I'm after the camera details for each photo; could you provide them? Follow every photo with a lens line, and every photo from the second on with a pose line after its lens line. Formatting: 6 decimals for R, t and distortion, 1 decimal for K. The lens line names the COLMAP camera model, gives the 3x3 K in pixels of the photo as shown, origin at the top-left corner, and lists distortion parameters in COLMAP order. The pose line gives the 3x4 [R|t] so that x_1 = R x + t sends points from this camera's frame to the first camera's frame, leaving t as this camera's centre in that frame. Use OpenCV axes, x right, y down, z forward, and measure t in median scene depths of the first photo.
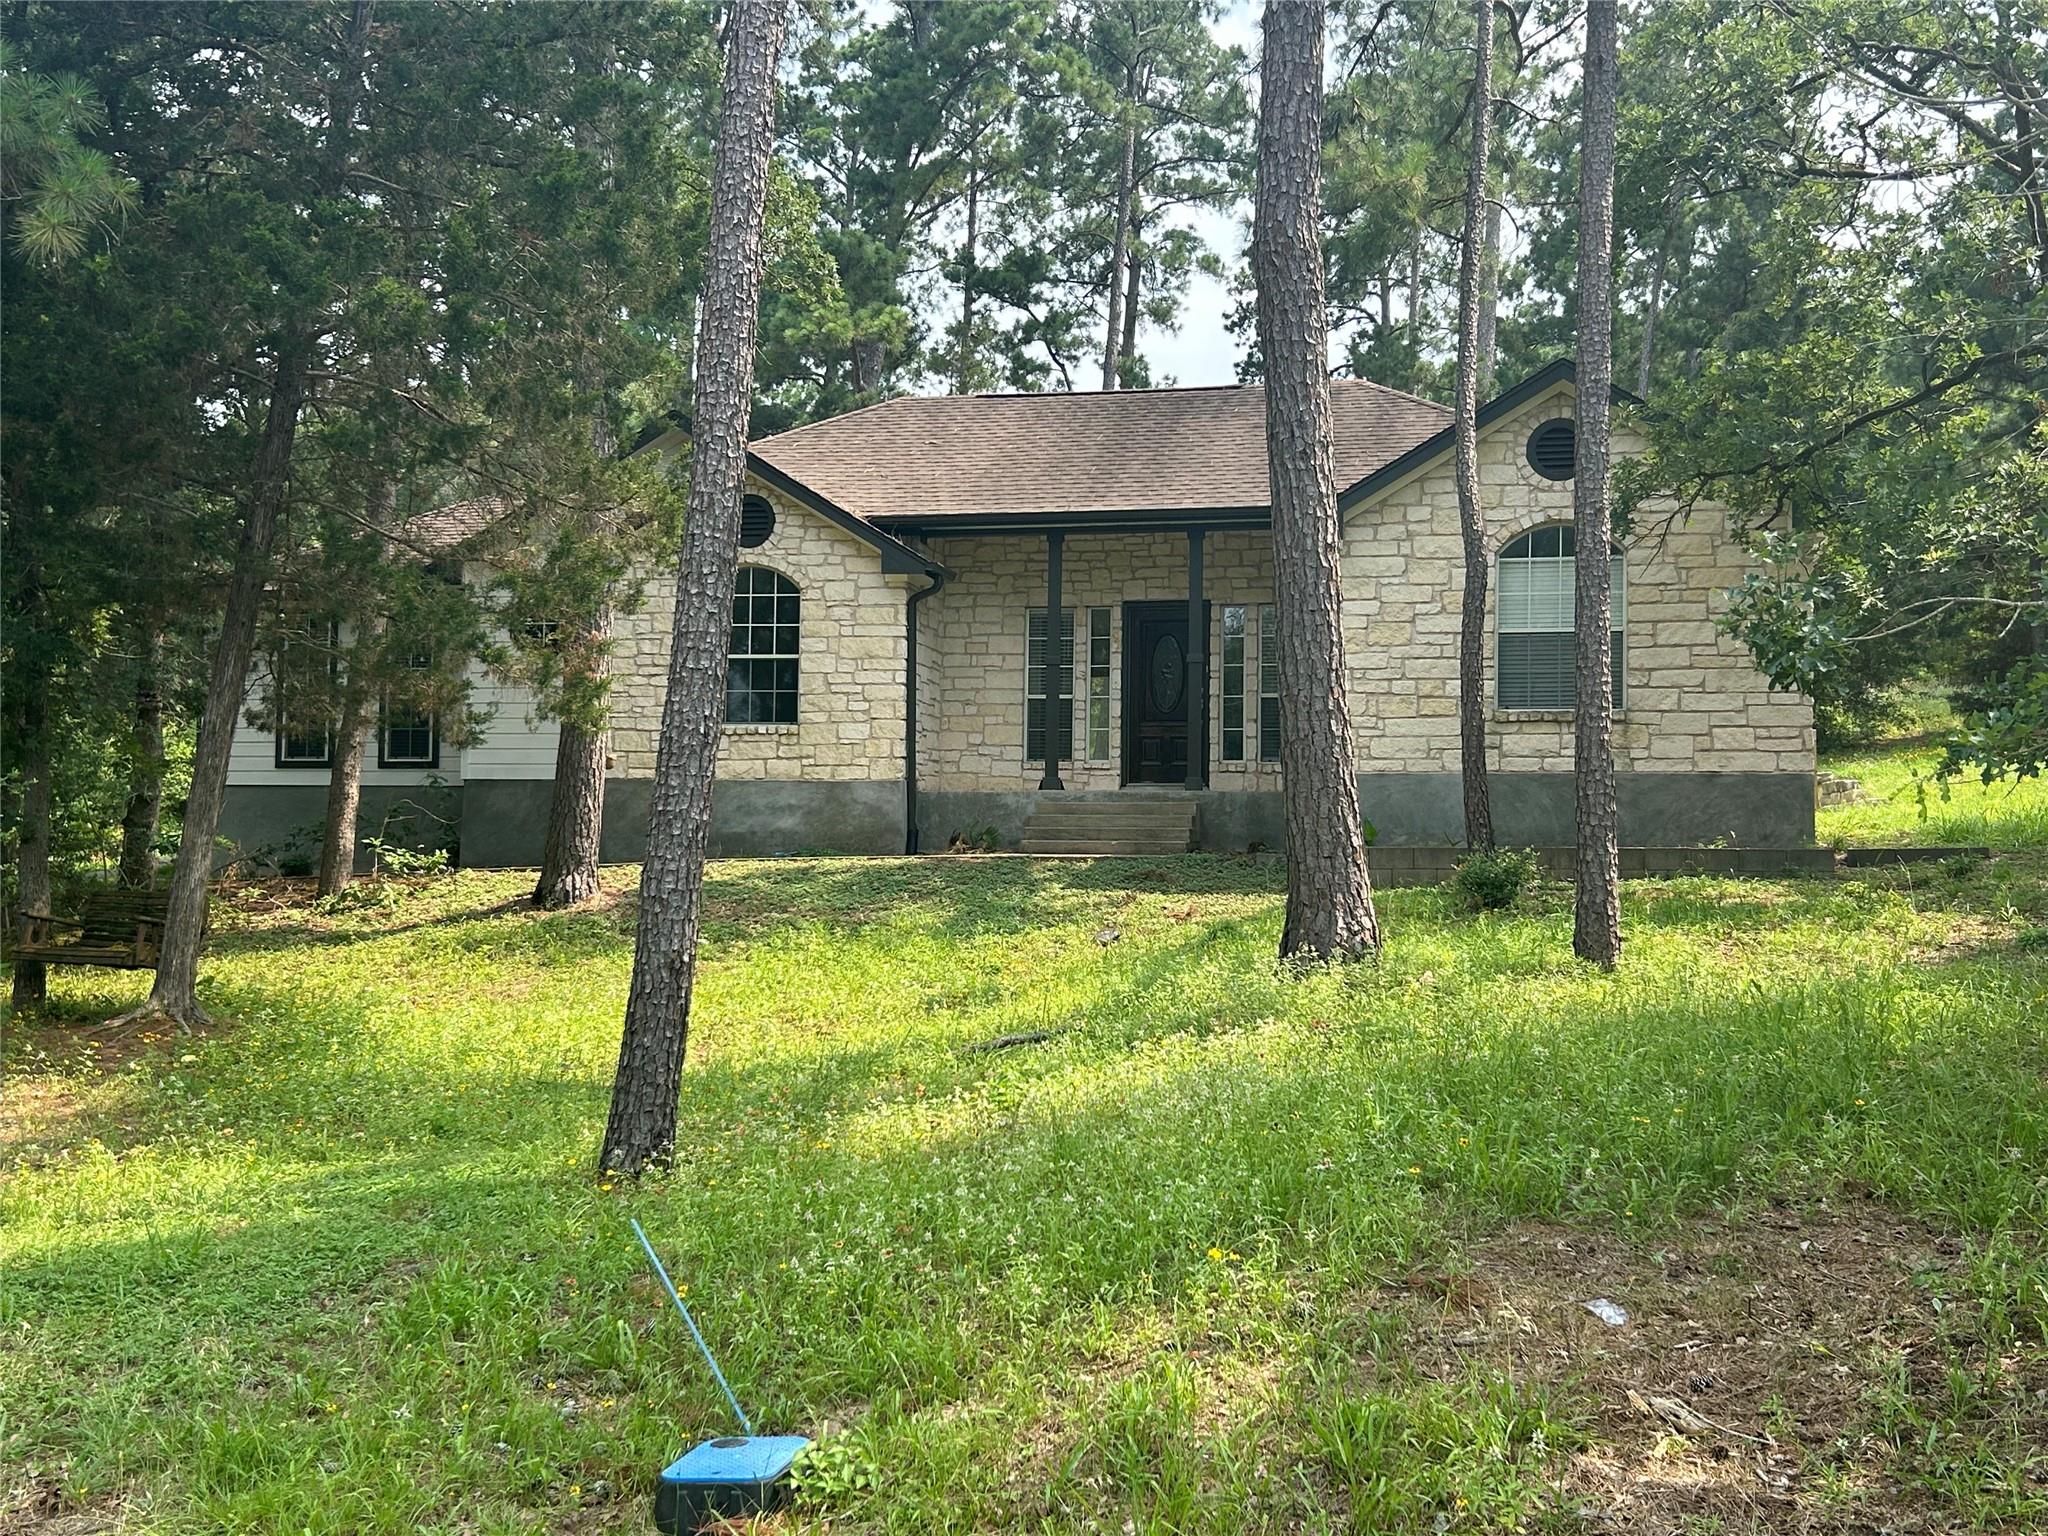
lens RADIAL K [[2208.6, 0, 1024.8], [0, 2208.6, 769.7], [0, 0, 1]] dist [0.008750, 0.000000]
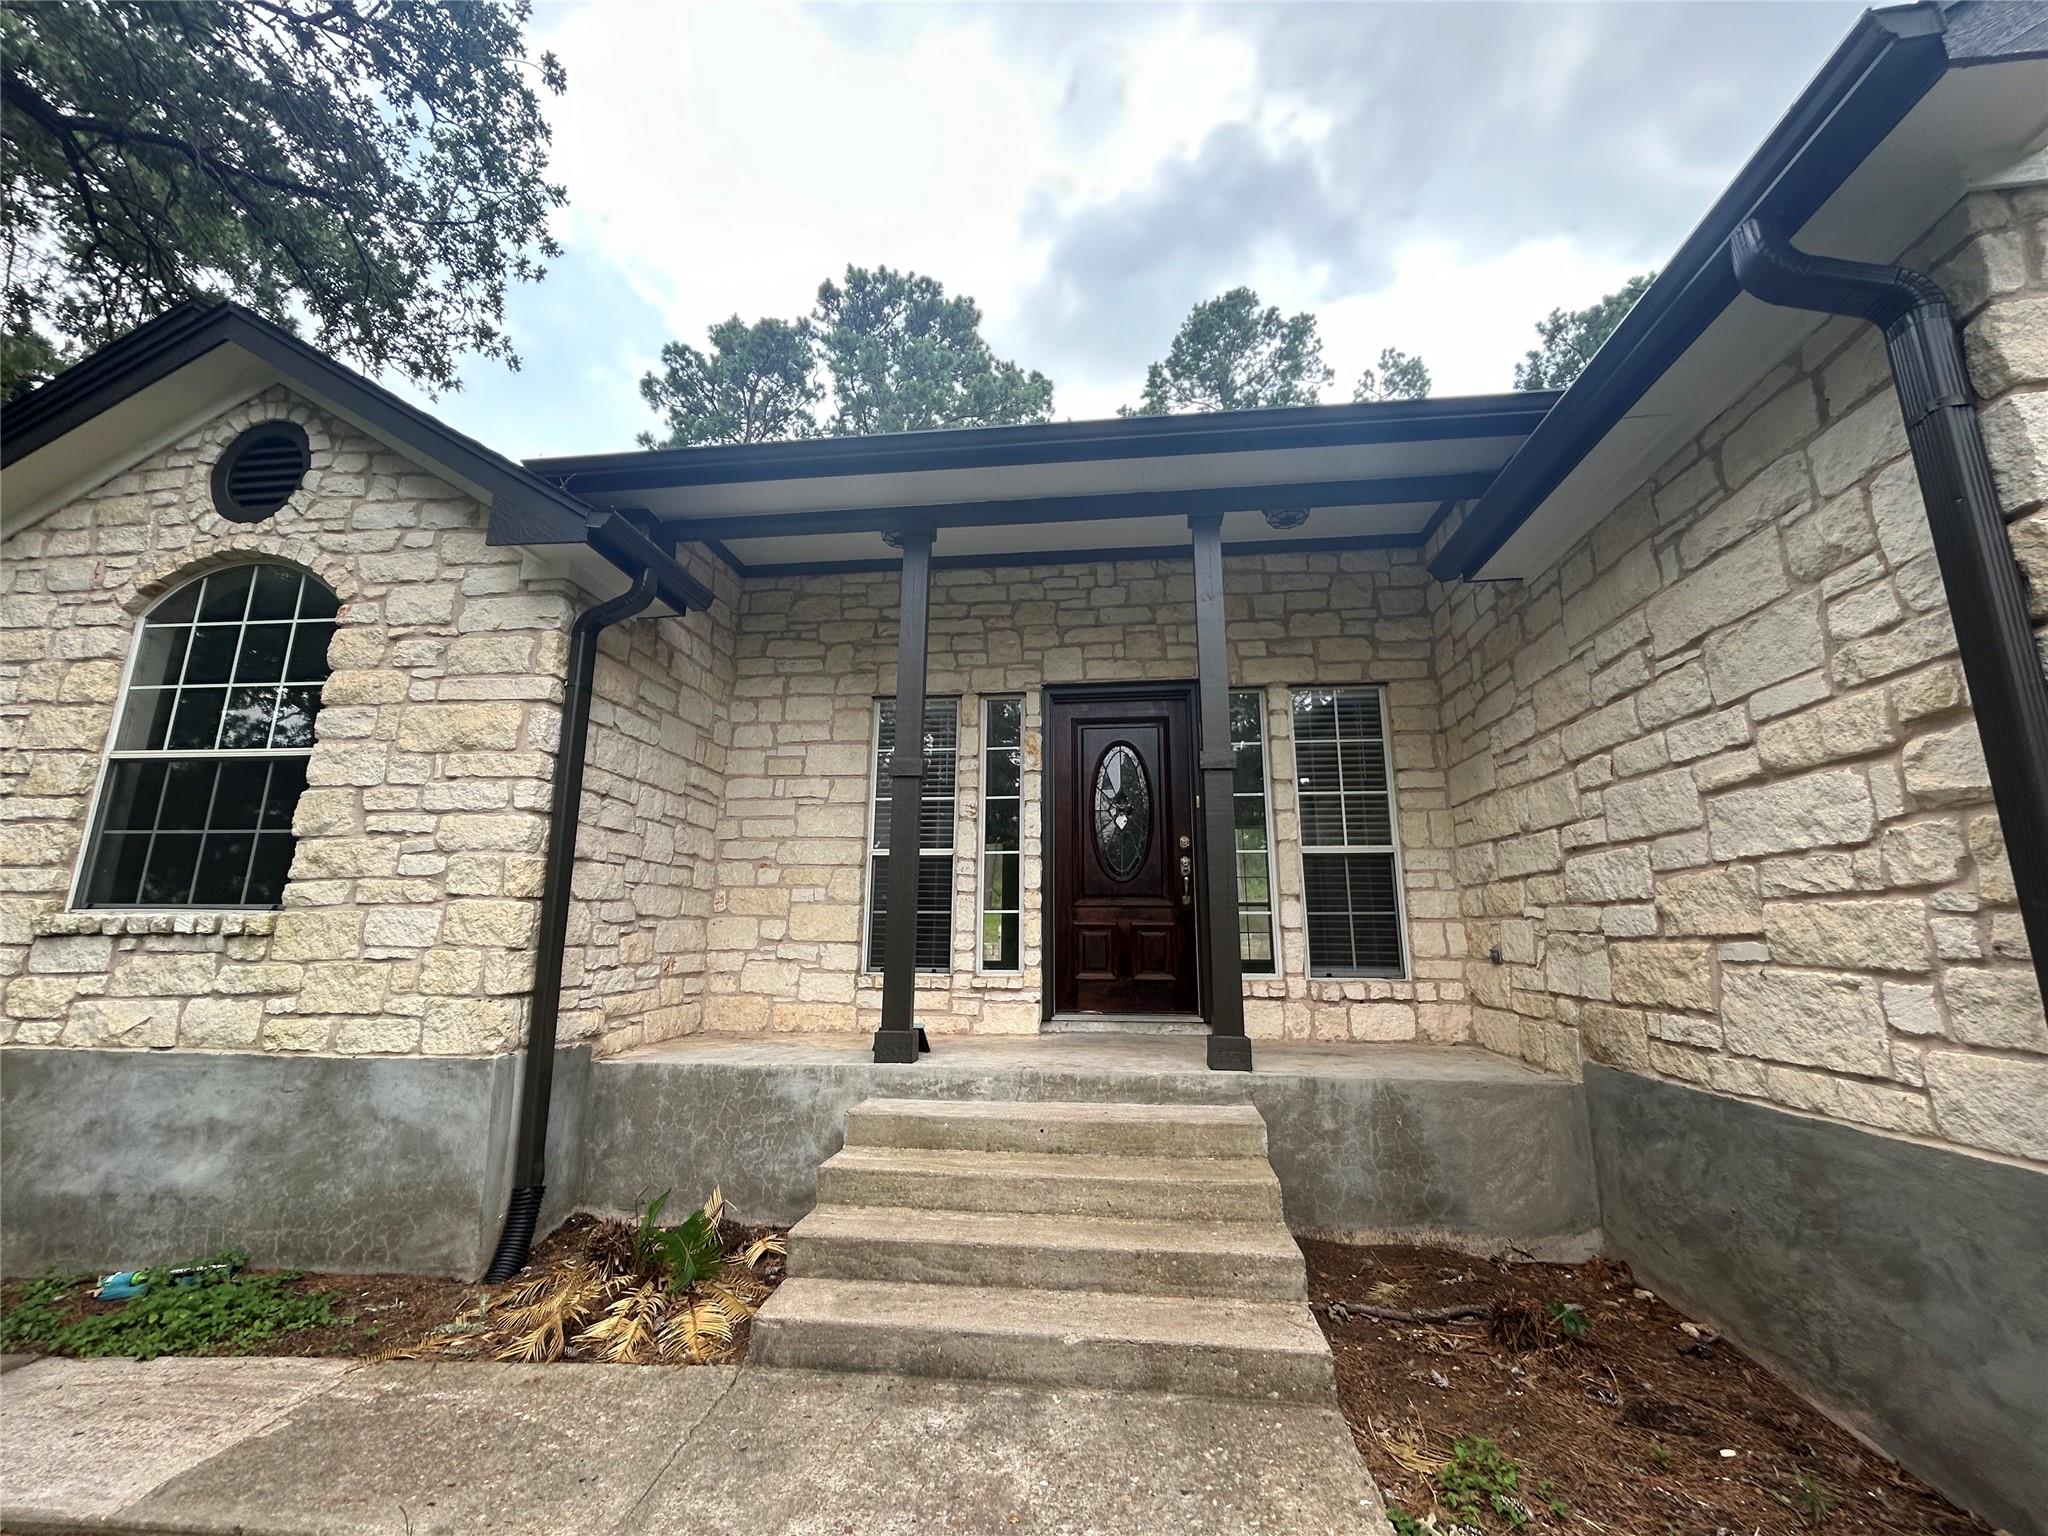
lens RADIAL K [[826.0, 0, 1029.0], [0, 826.0, 773.1], [0, 0, 1]] dist [-0.001443, 0.000586]
pose [[0.995602, 0.010908, 0.093048, 0.022273], [0.003758, 0.987749, -0.156004, -0.021183], [-0.093610, 0.155668, 0.983364, 0.829296]]
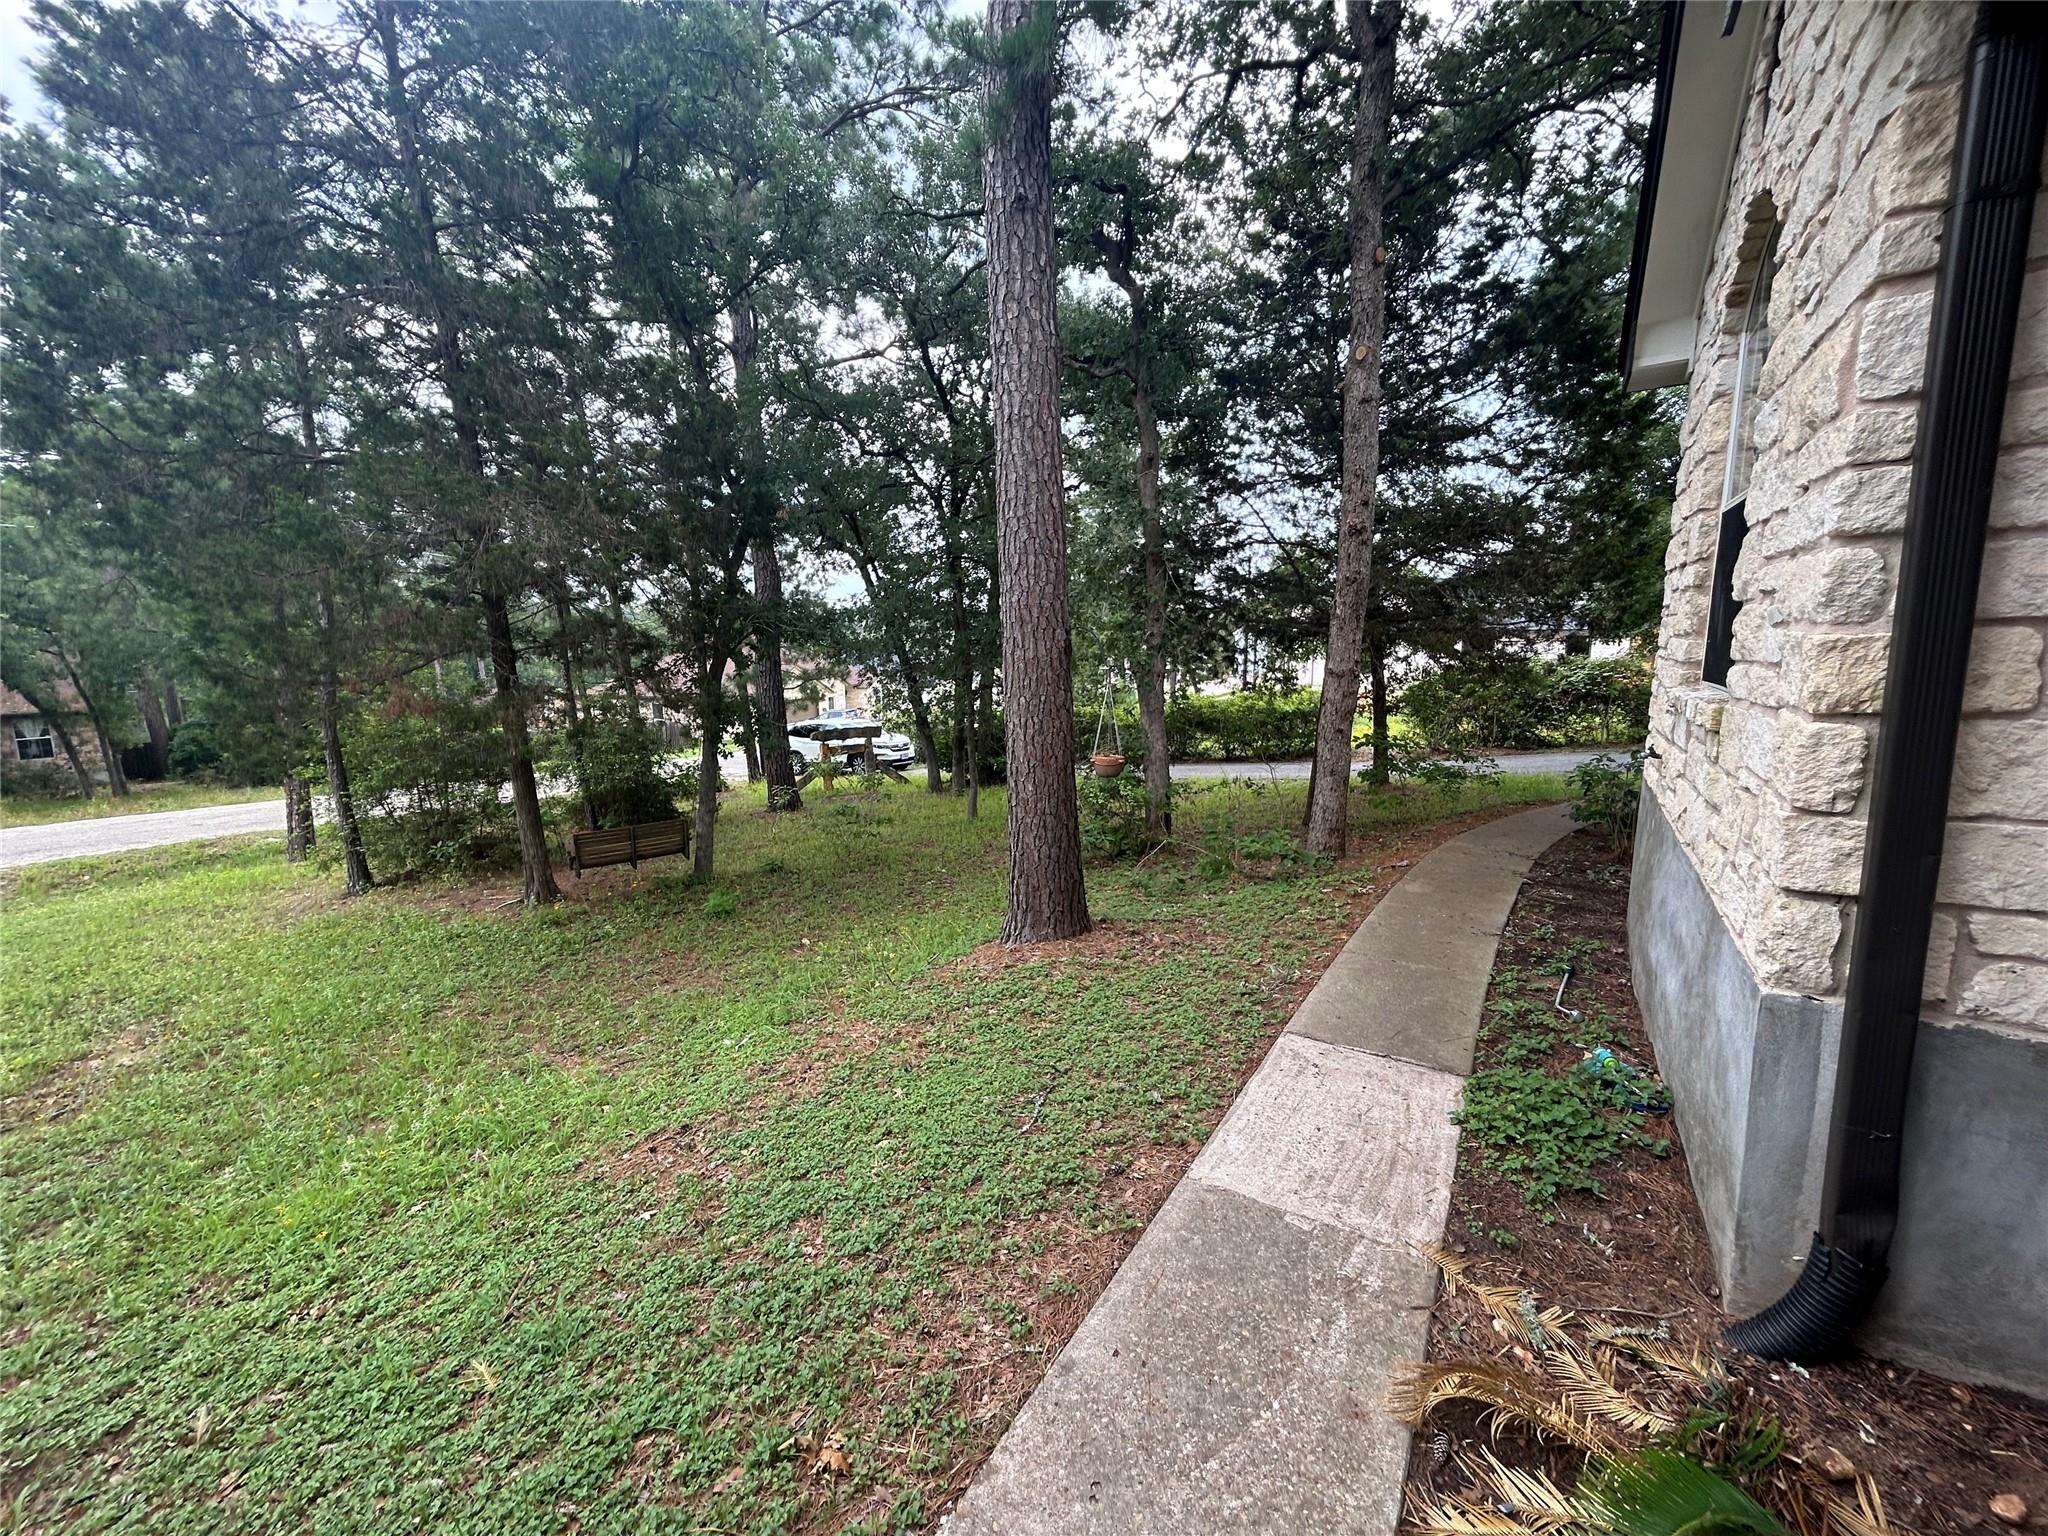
lens RADIAL K [[826.0, 0, 1027.1], [0, 826.0, 764.8], [0, 0, 1]] dist [-0.001443, 0.000586]
pose [[-0.366915, 0.137560, -0.920027, 0.042758], [0.064103, 0.990394, 0.122516, -0.031820], [0.928043, -0.014024, -0.372209, 0.946061]]
